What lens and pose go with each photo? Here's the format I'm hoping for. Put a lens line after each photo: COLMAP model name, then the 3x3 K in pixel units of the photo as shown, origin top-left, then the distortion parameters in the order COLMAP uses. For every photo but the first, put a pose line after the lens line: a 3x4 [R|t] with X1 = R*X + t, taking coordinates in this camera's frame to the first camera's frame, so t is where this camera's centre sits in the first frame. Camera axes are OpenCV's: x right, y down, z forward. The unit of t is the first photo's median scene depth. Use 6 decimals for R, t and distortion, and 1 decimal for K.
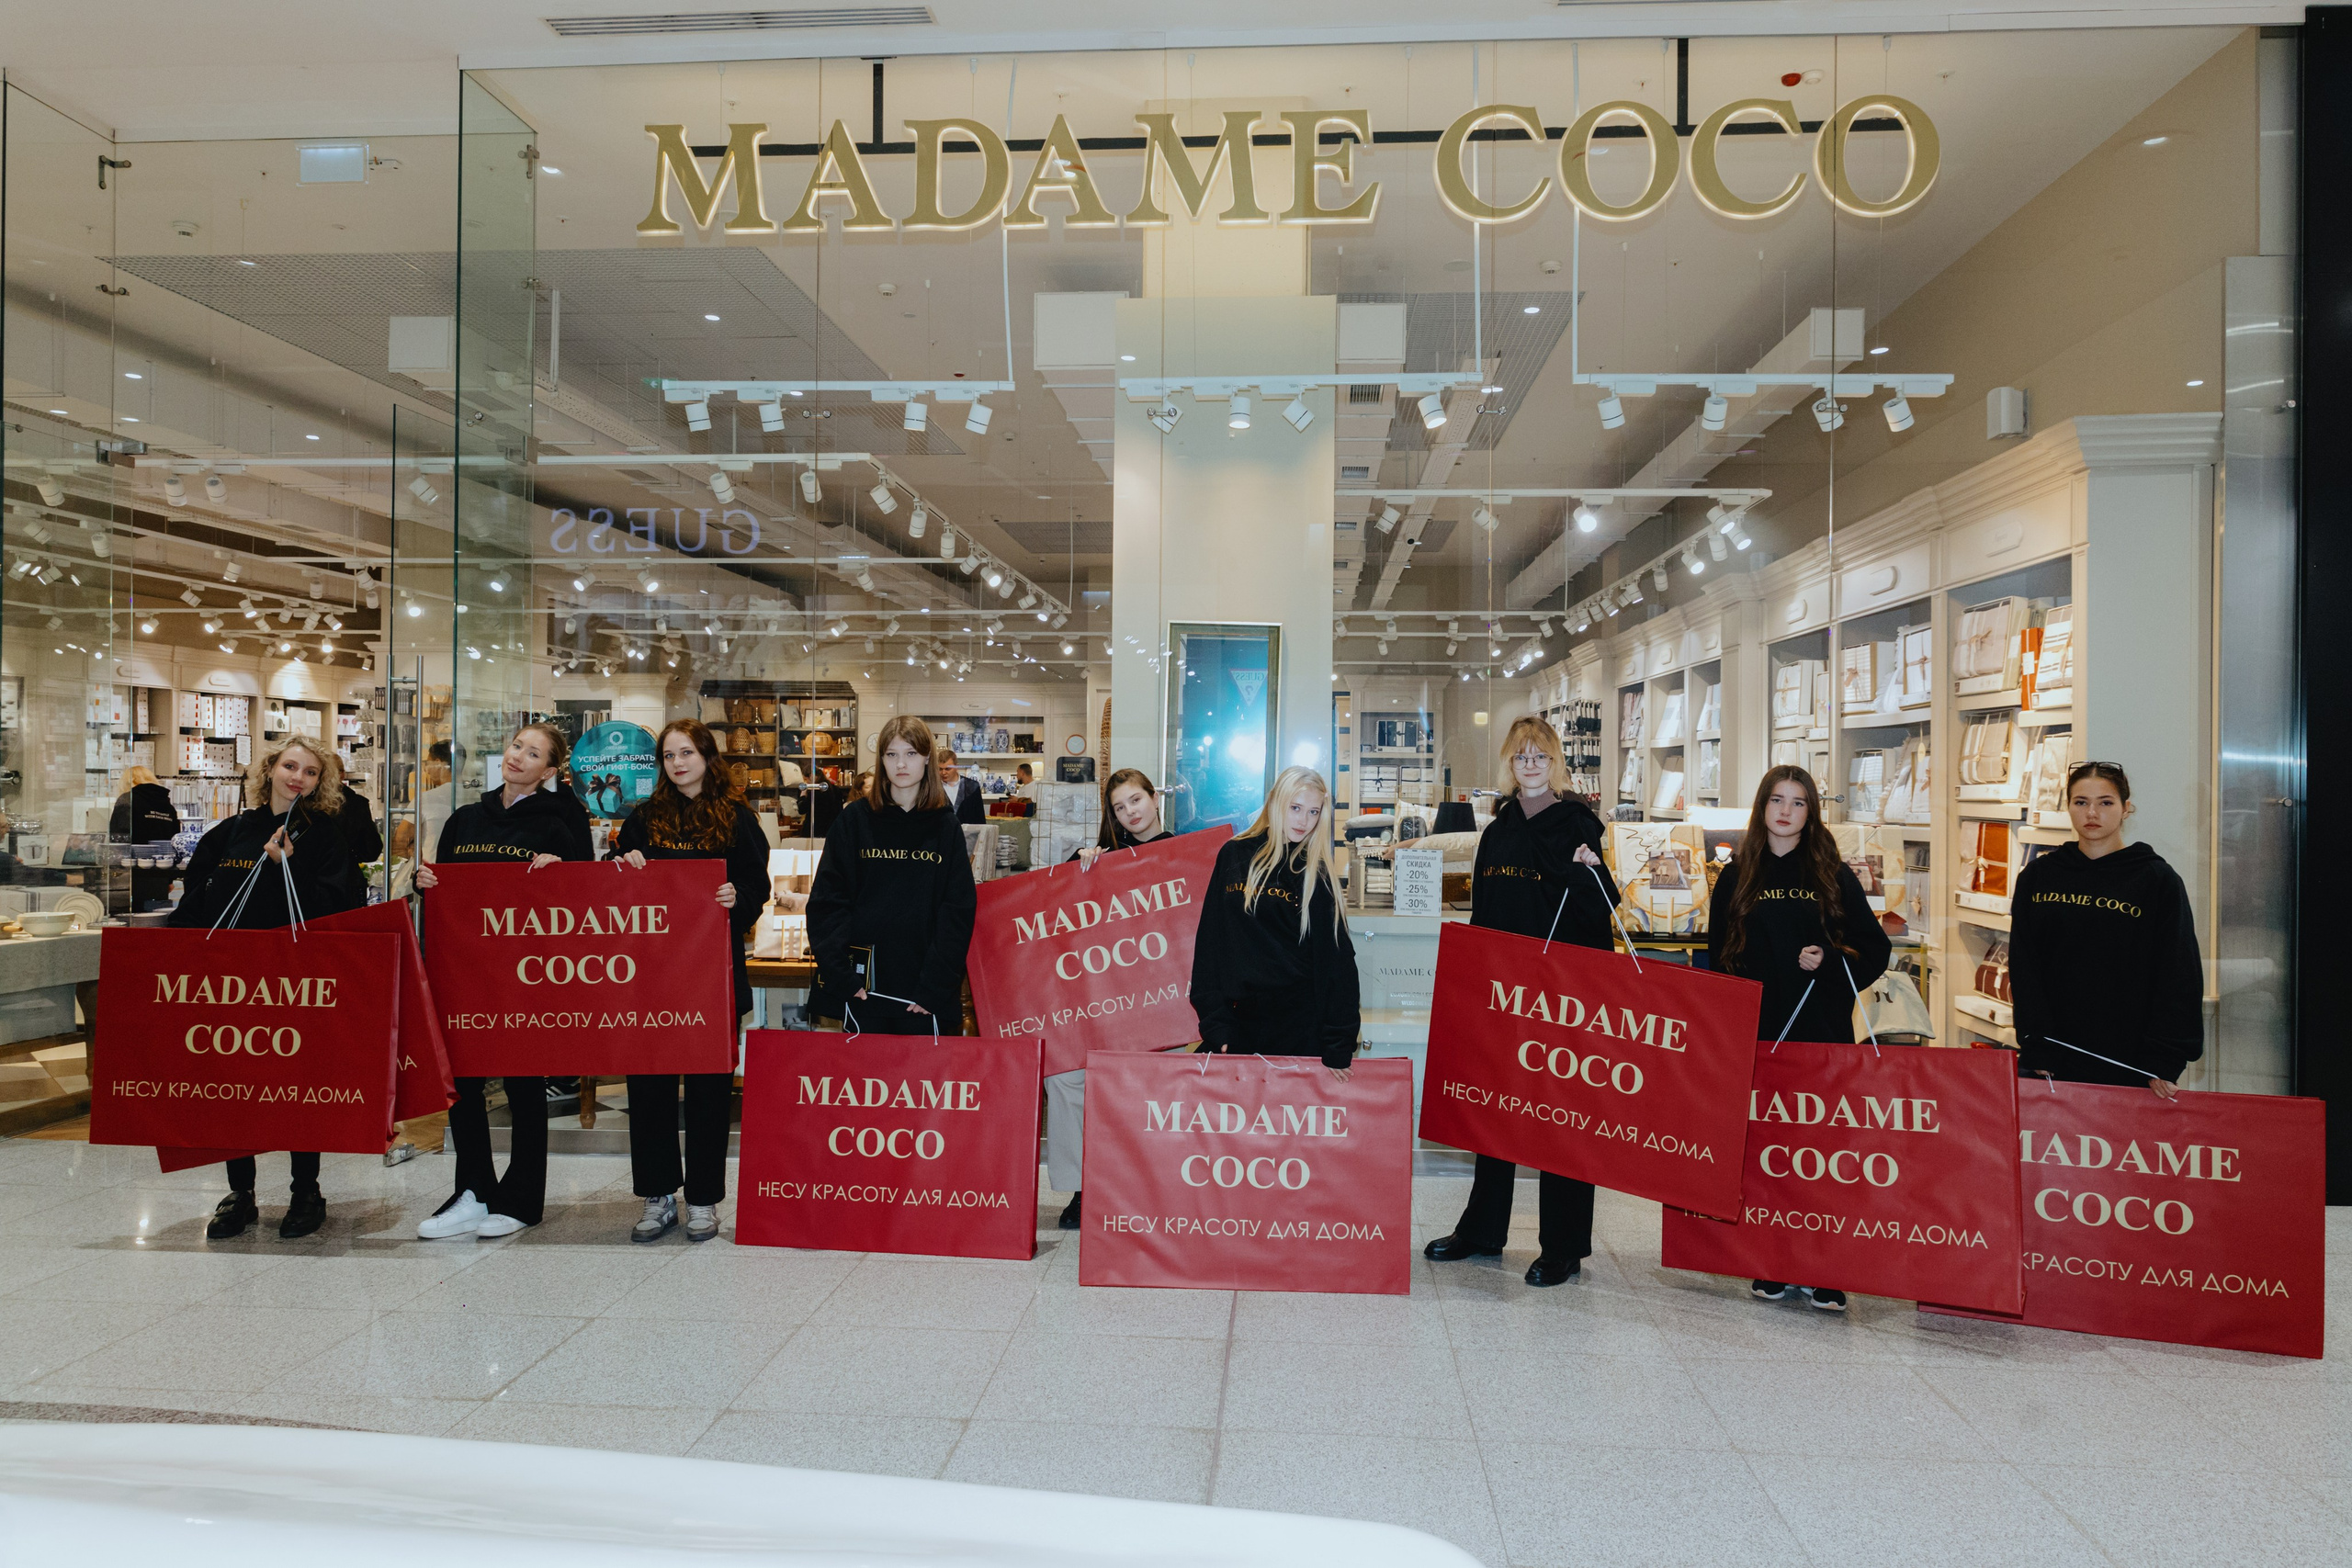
lens RADIAL K [[1597.9, 0, 1179.9], [0, 1597.9, 777.7], [0, 0, 1]] dist [0.001190, -0.001226]
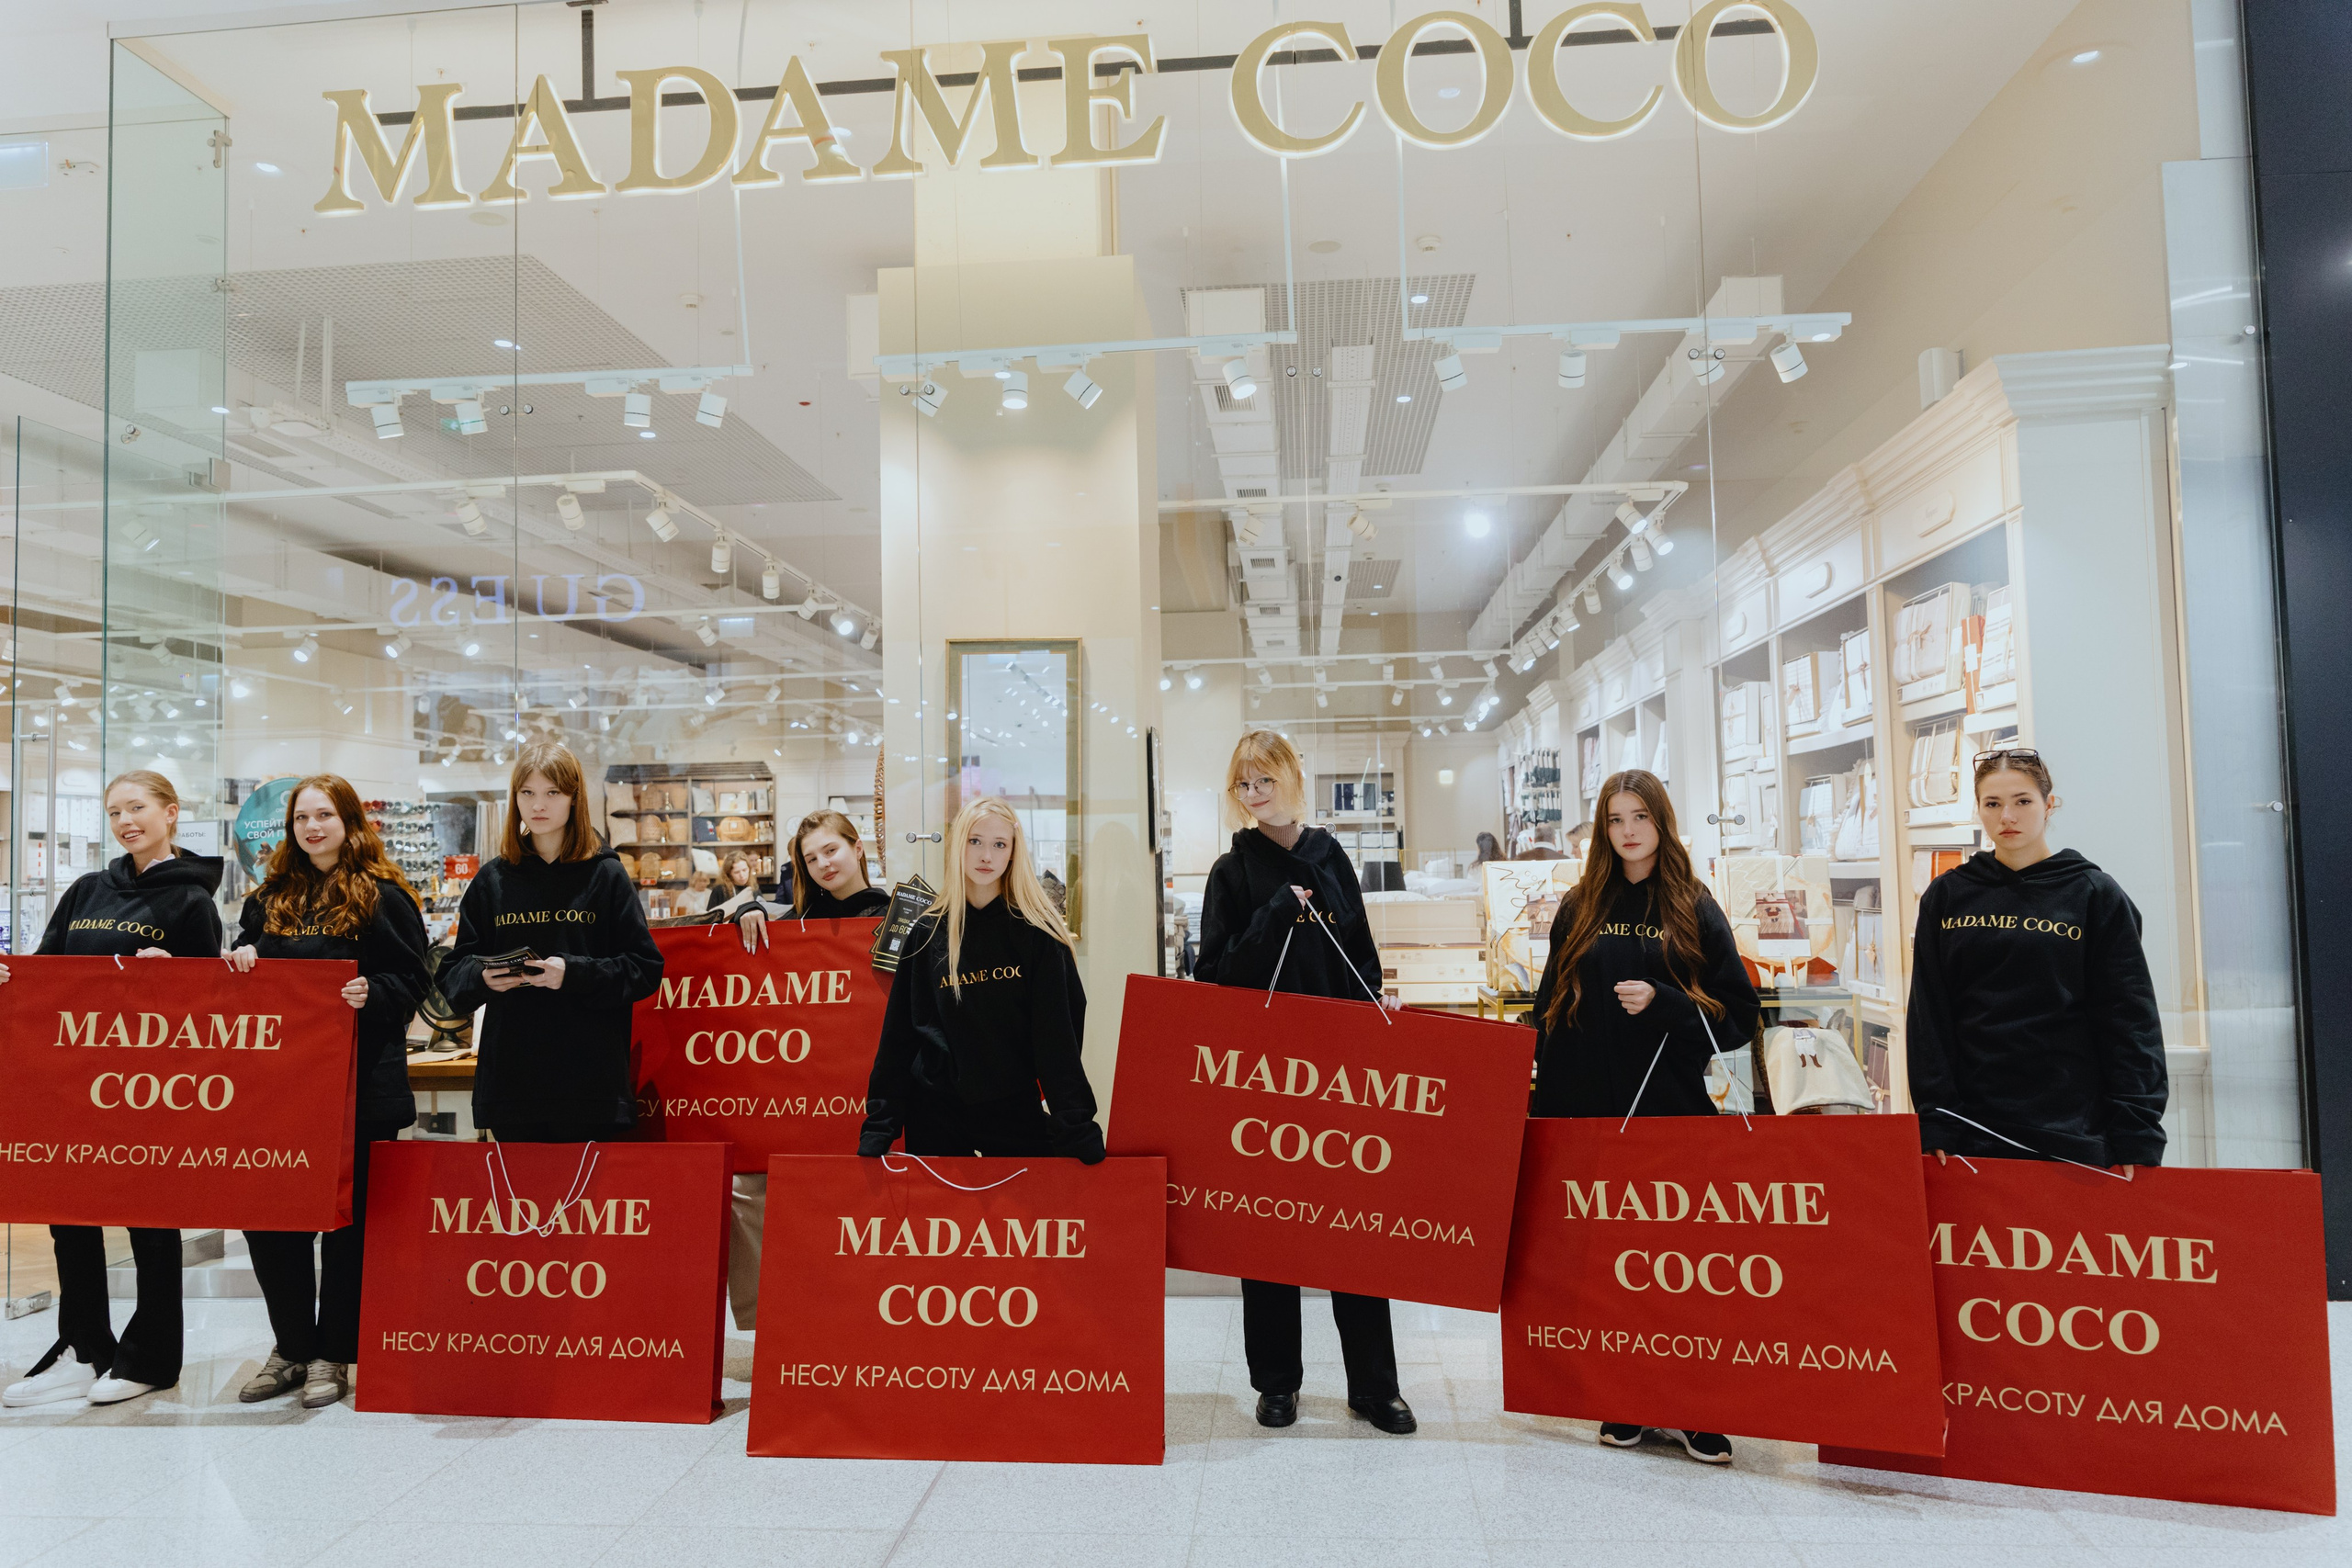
lens RADIAL K [[1676.7, 0, 1161.1], [0, 1676.7, 782.2], [0, 0, 1]] dist [-0.024255, 0.012726]
pose [[0.999380, -0.032992, -0.012257, 0.110170], [0.032352, 0.998264, -0.049215, 0.022994], [0.013859, 0.048788, 0.998713, 0.115972]]
